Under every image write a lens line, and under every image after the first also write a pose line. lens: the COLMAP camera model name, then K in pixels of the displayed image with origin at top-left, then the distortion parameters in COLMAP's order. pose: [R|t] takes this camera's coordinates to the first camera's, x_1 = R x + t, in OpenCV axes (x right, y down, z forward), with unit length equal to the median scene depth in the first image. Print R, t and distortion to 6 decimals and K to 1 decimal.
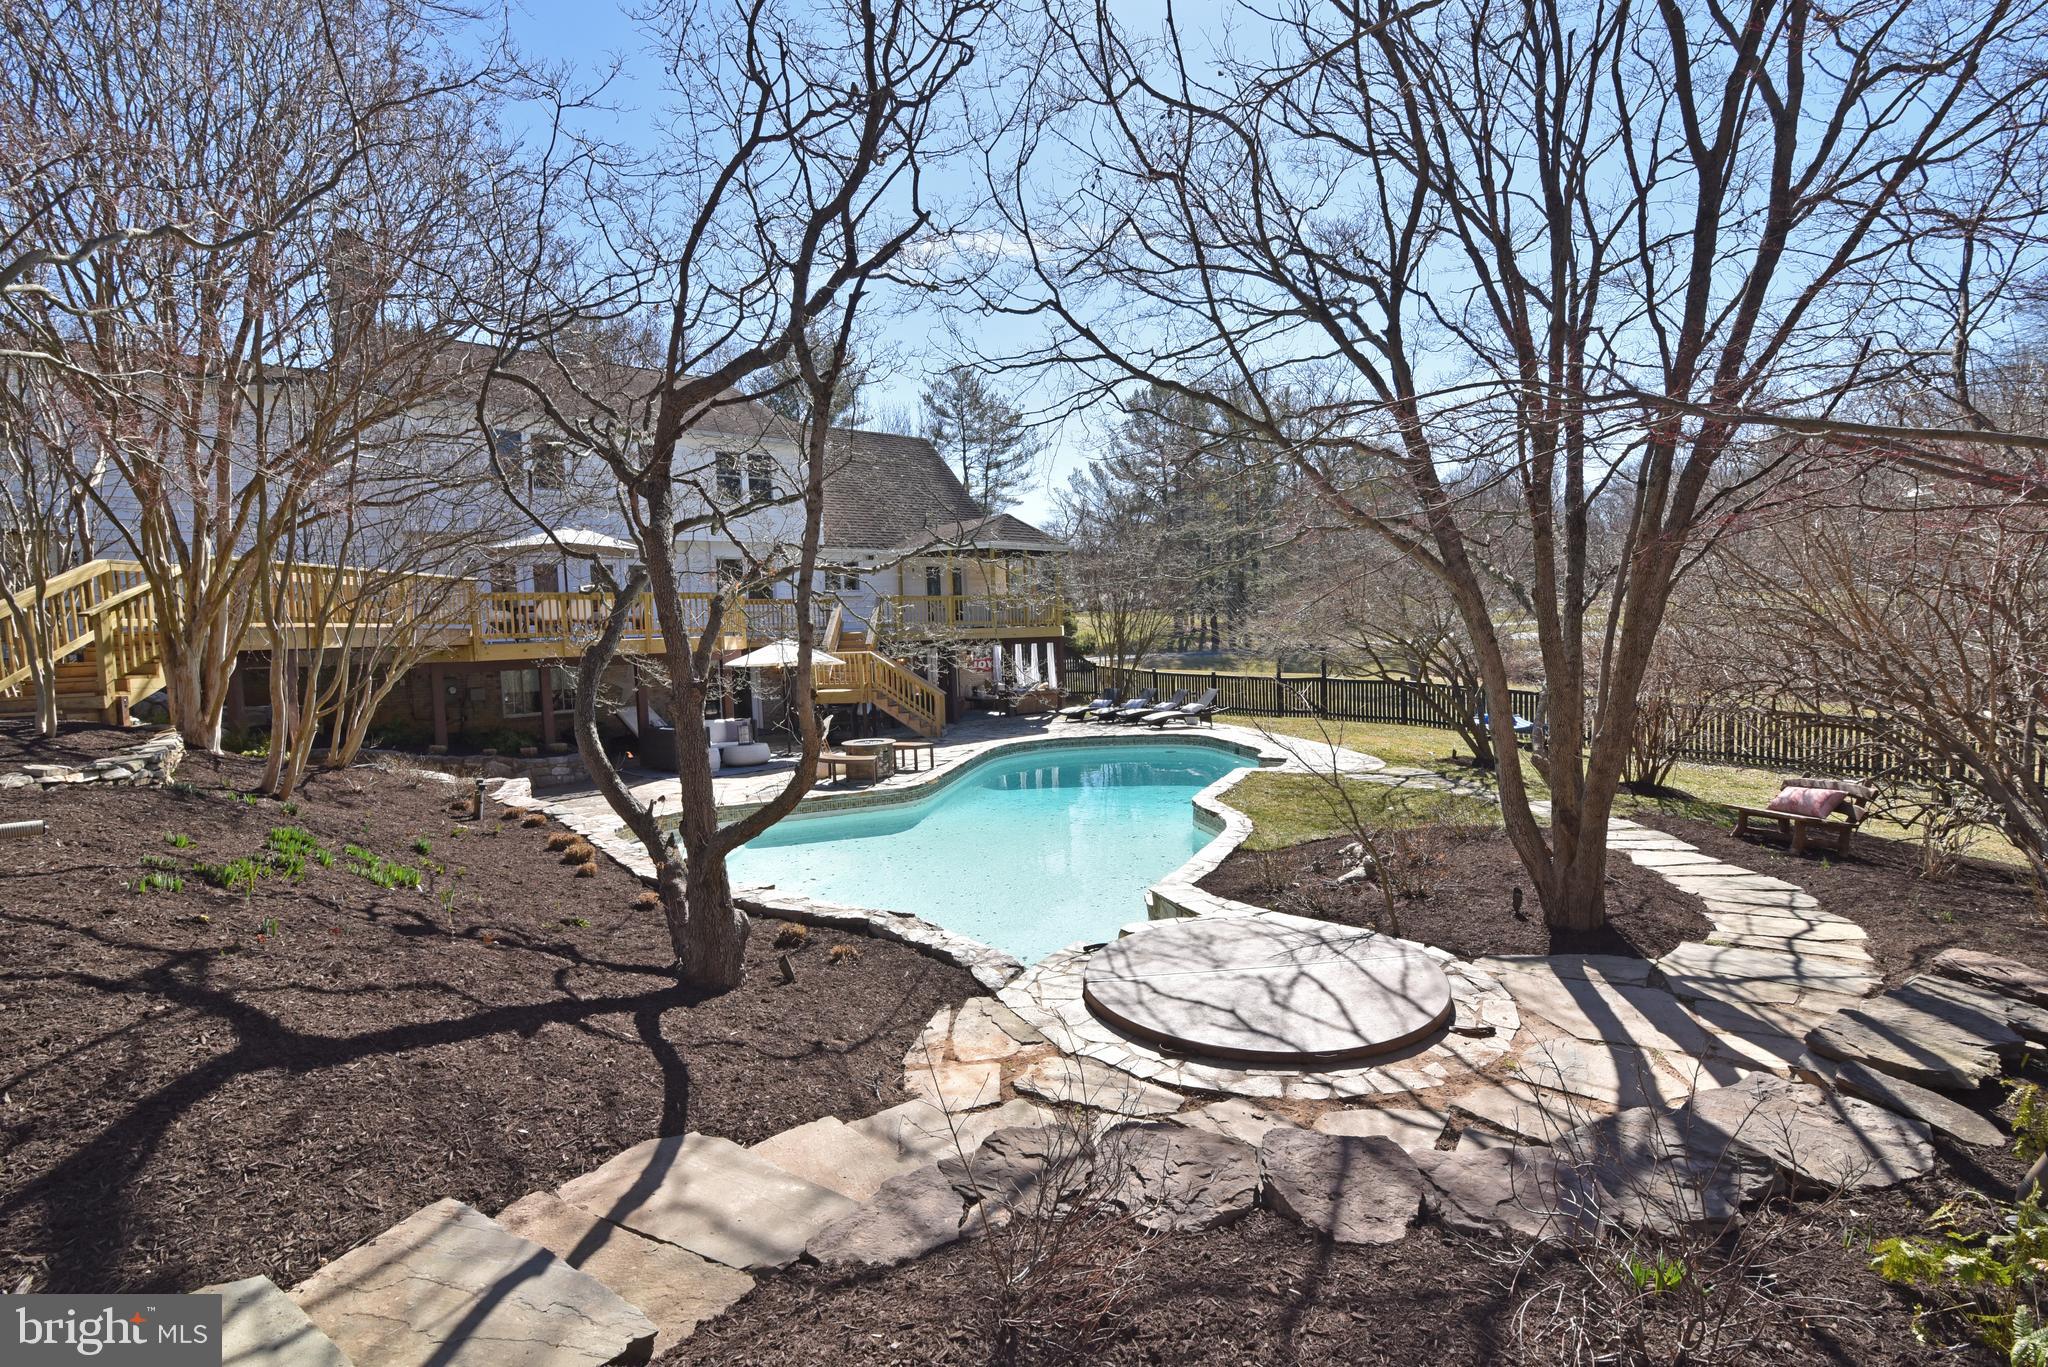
lens RADIAL K [[938.6, 0, 1024.2], [0, 938.6, 694.2], [0, 0, 1]] dist [-0.019393, 0.001580]
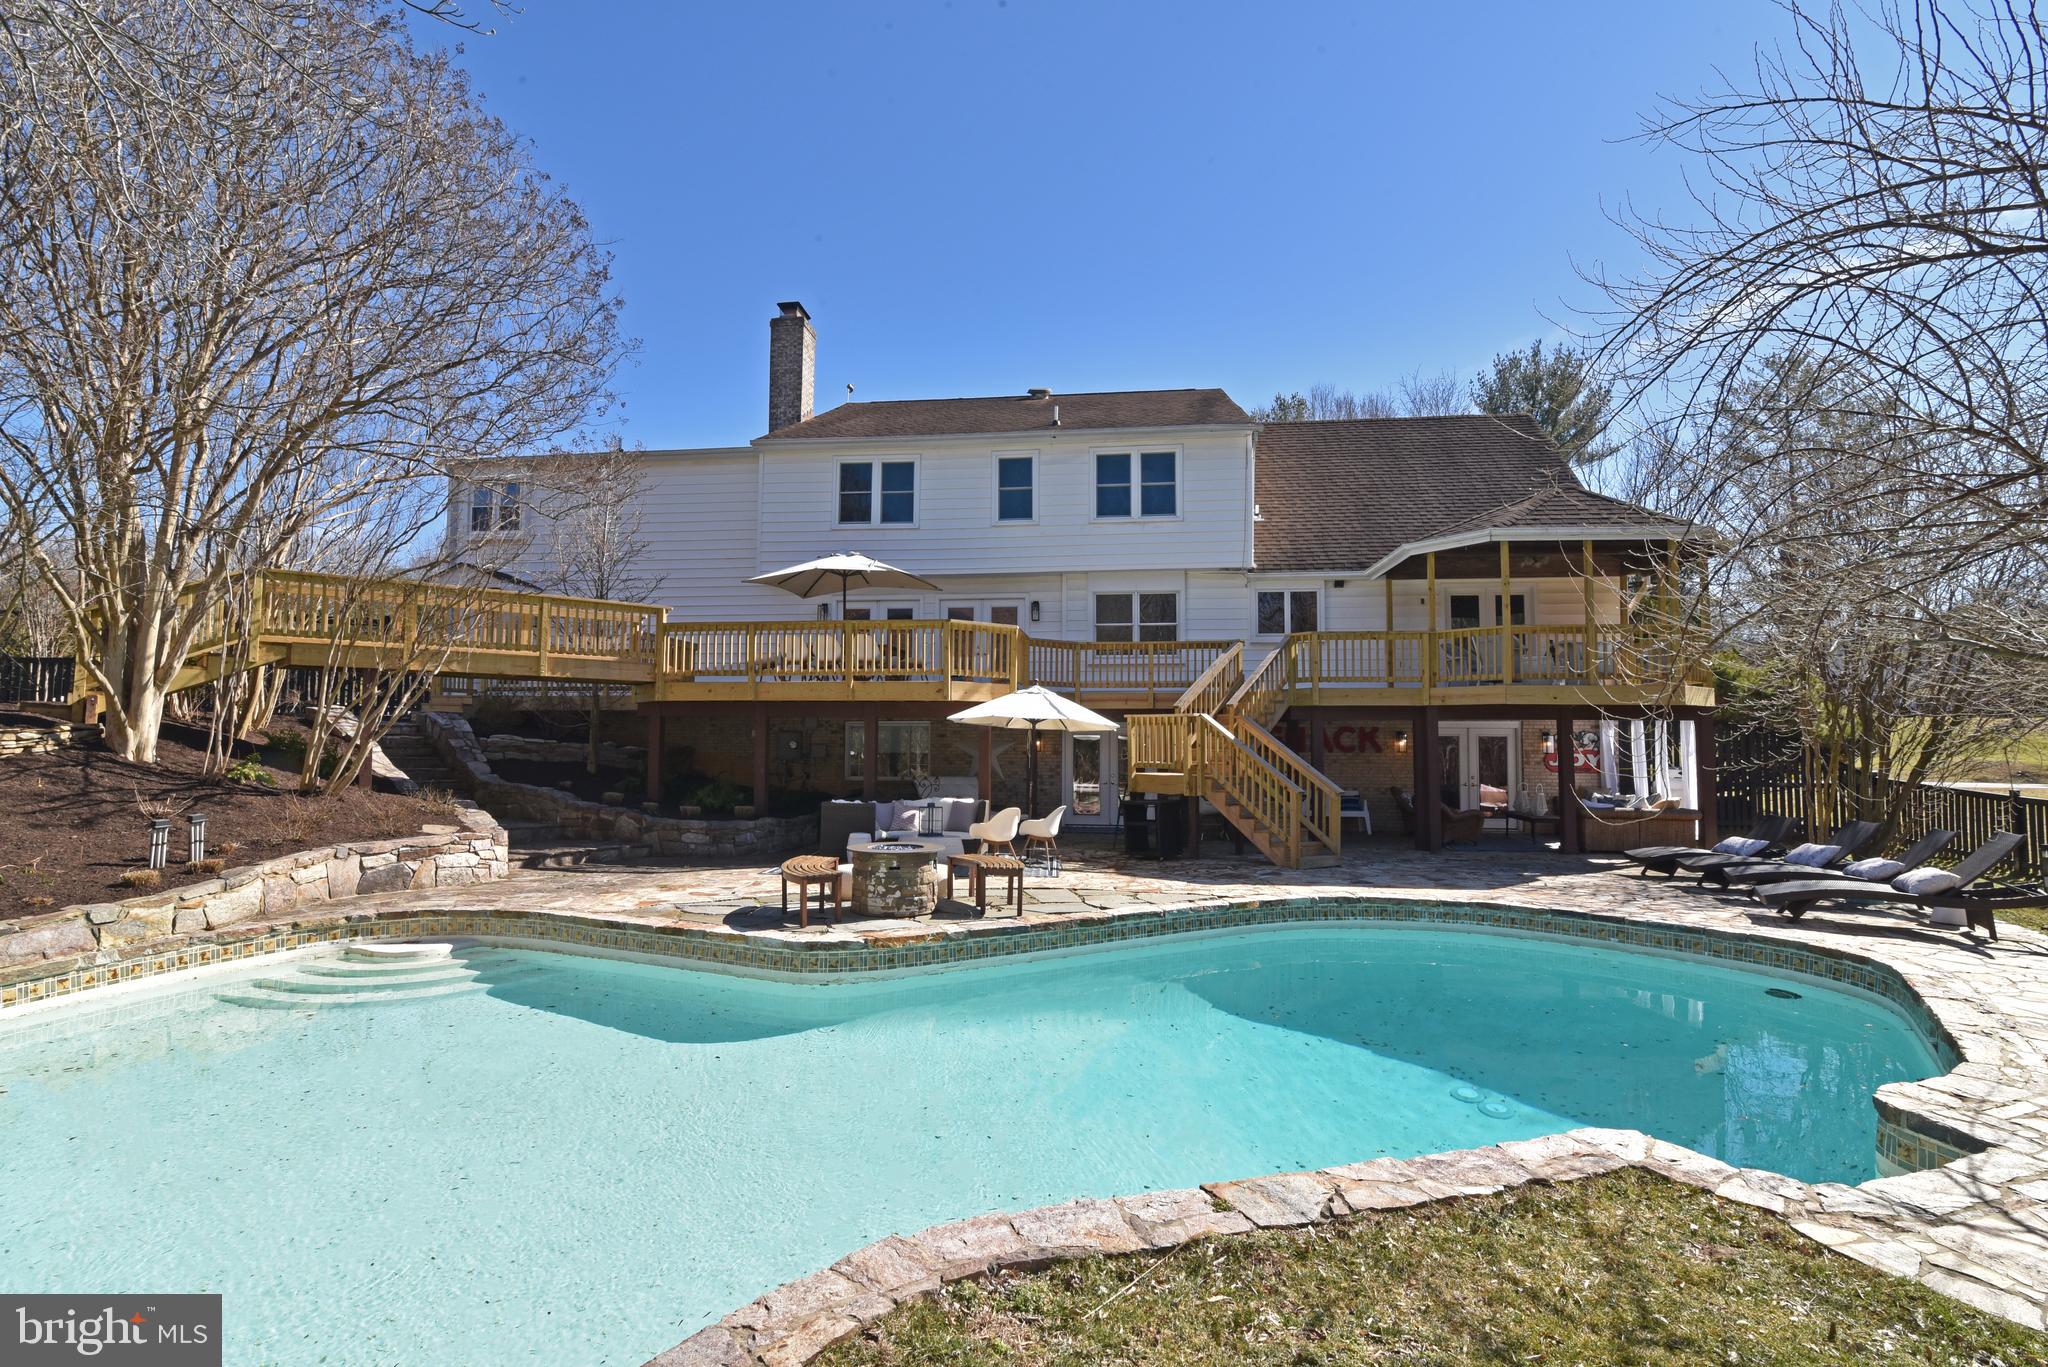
lens RADIAL K [[938.6, 0, 1024.2], [0, 938.6, 694.2], [0, 0, 1]] dist [-0.019393, 0.001580]
pose [[0.668954, 0.000683, -0.743304, 0.216404], [-0.076551, 0.994746, -0.067980, -0.006493], [0.739352, 0.102376, 0.665491, 0.478050]]
